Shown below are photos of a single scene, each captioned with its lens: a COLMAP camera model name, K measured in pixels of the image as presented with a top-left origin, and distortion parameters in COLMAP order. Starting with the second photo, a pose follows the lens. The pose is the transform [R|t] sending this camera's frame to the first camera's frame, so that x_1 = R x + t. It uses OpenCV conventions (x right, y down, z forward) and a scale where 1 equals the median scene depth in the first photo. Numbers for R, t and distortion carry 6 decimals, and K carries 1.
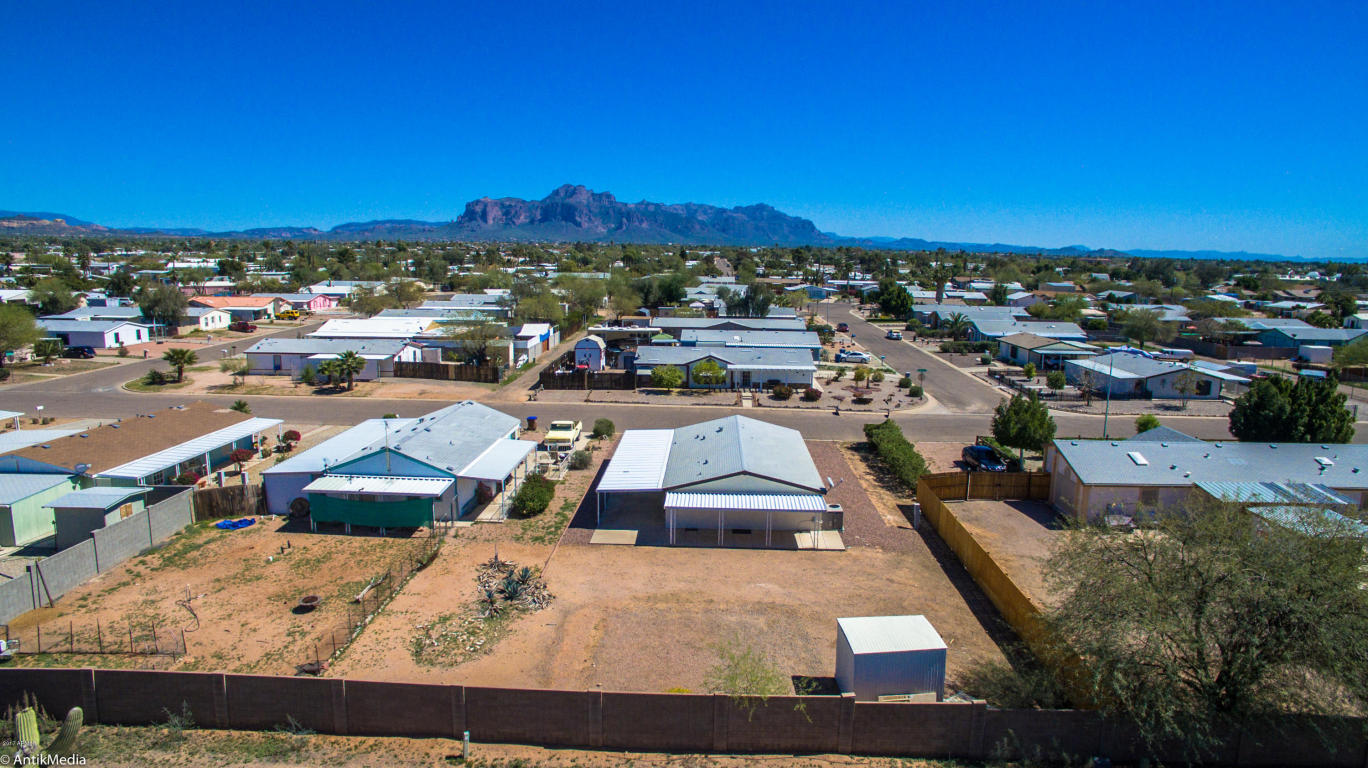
lens RADIAL K [[815.3, 0, 705.6], [0, 815.3, 379.4], [0, 0, 1]] dist [-0.120763, 0.088049]
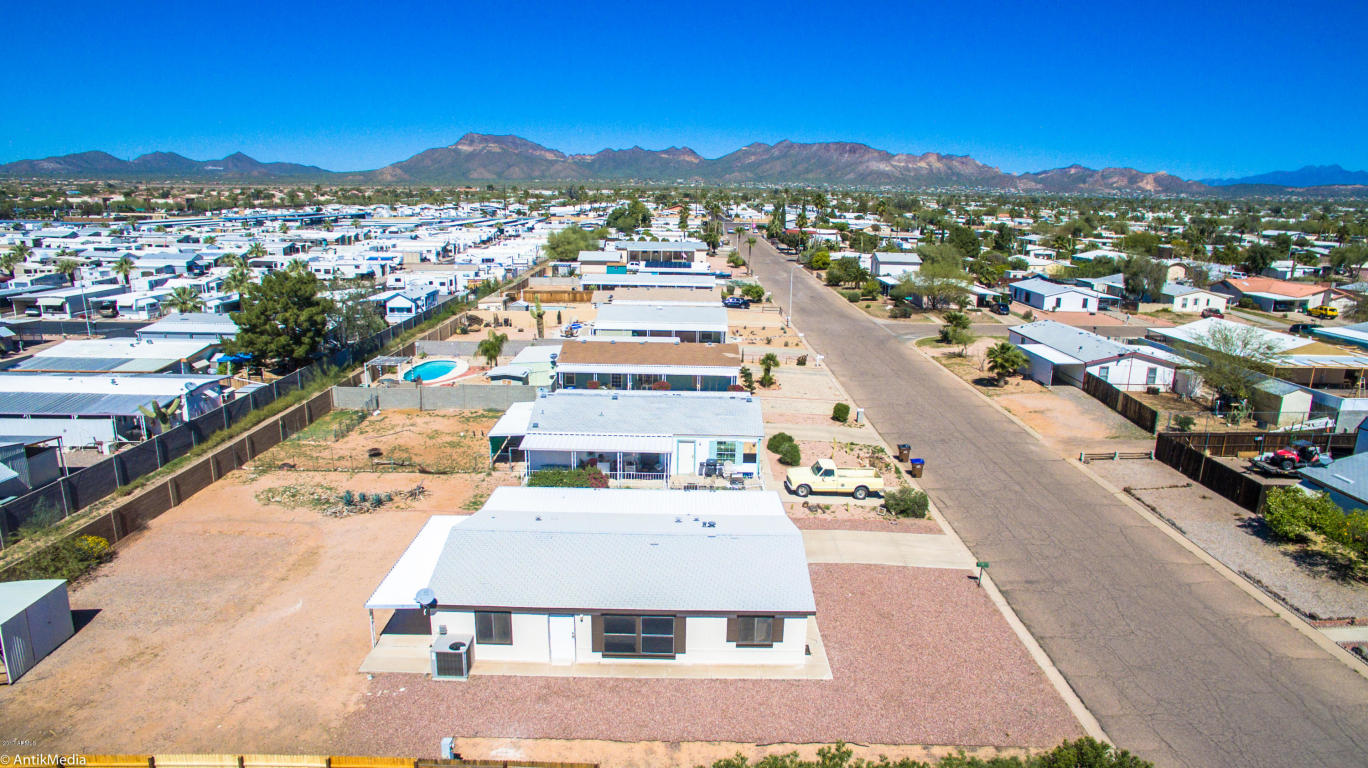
lens RADIAL K [[800.0, 0, 692.8], [0, 800.0, 375.3], [0, 0, 1]] dist [-0.115166, 0.081933]
pose [[0.026119, 0.217184, -0.975781, 0.618413], [-0.180394, 0.961114, 0.209090, -0.185968], [0.983248, 0.170564, 0.064282, 0.932267]]
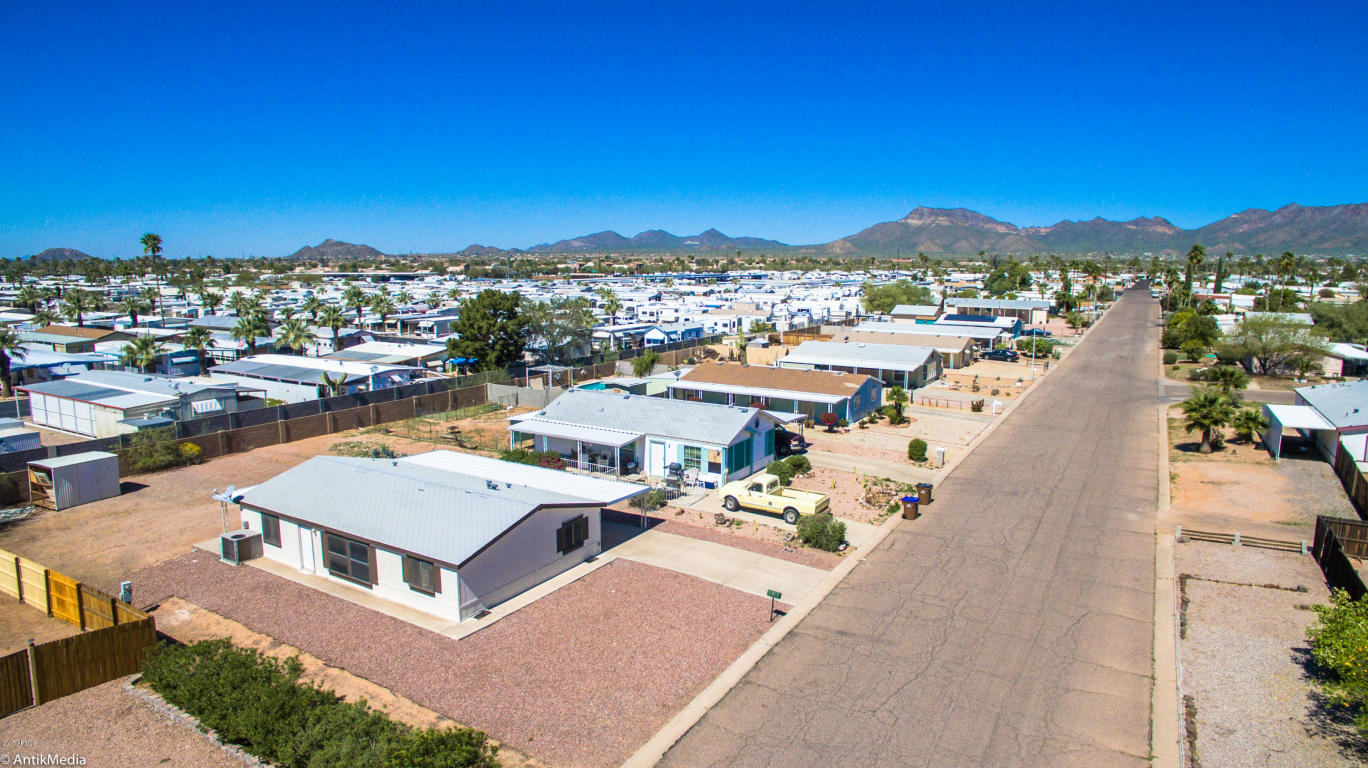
lens RADIAL K [[815.3, 0, 705.6], [0, 815.3, 379.4], [0, 0, 1]] dist [-0.120763, 0.088049]
pose [[-0.490606, 0.112404, -0.864101, 0.487801], [-0.152243, 0.965336, 0.212011, -0.186784], [0.857979, 0.235567, -0.456487, 1.434602]]
